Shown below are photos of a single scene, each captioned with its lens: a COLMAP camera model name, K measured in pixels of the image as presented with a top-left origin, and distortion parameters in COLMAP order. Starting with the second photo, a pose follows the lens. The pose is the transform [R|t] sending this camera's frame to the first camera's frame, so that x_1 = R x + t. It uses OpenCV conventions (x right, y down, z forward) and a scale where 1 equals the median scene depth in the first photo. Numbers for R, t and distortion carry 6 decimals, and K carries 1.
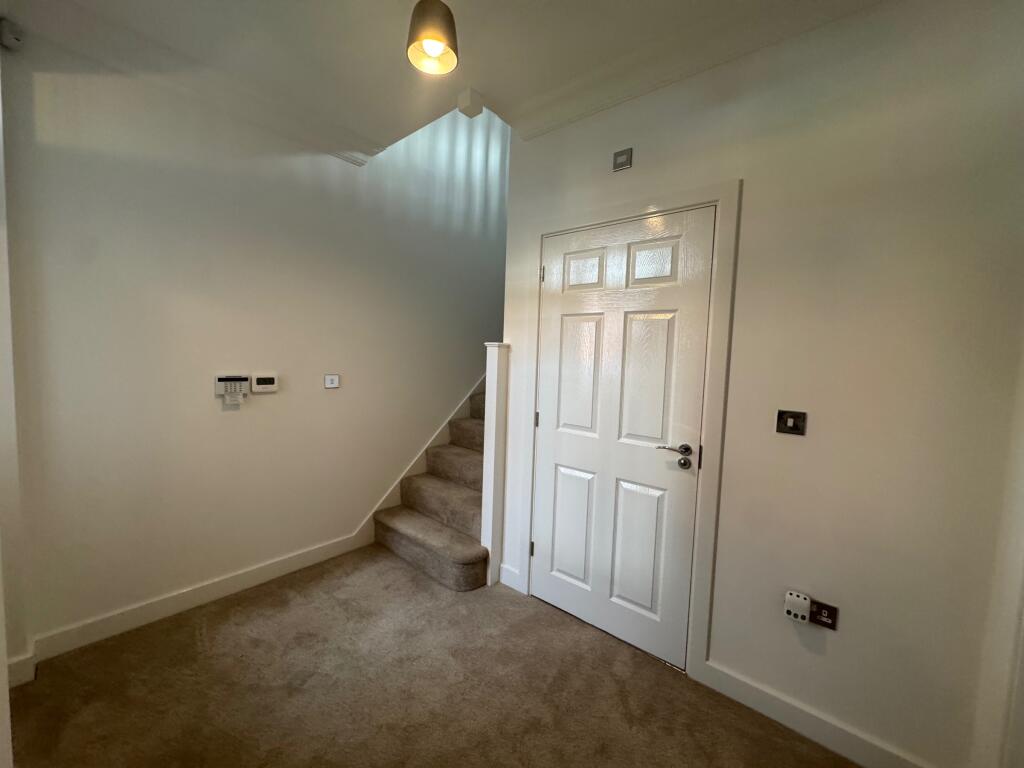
lens RADIAL K [[413.9, 0, 512.0], [0, 413.9, 384.0], [0, 0, 1]] dist [0.001045, 0.000182]
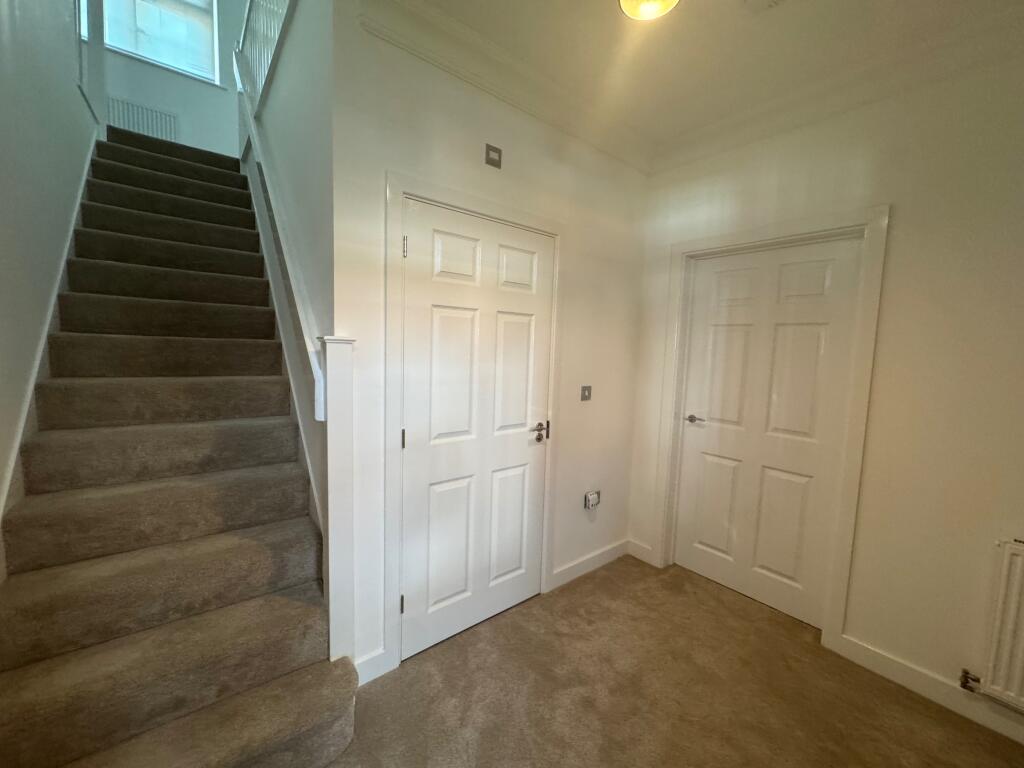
lens RADIAL K [[406.1, 0, 512.0], [0, 406.1, 384.0], [0, 0, 1]] dist [-0.000837, 0.000410]
pose [[0.192195, -0.119123, 0.974100, -0.746972], [0.048975, 0.992533, 0.111714, -0.107853], [-0.980134, 0.026235, 0.196594, 0.789145]]
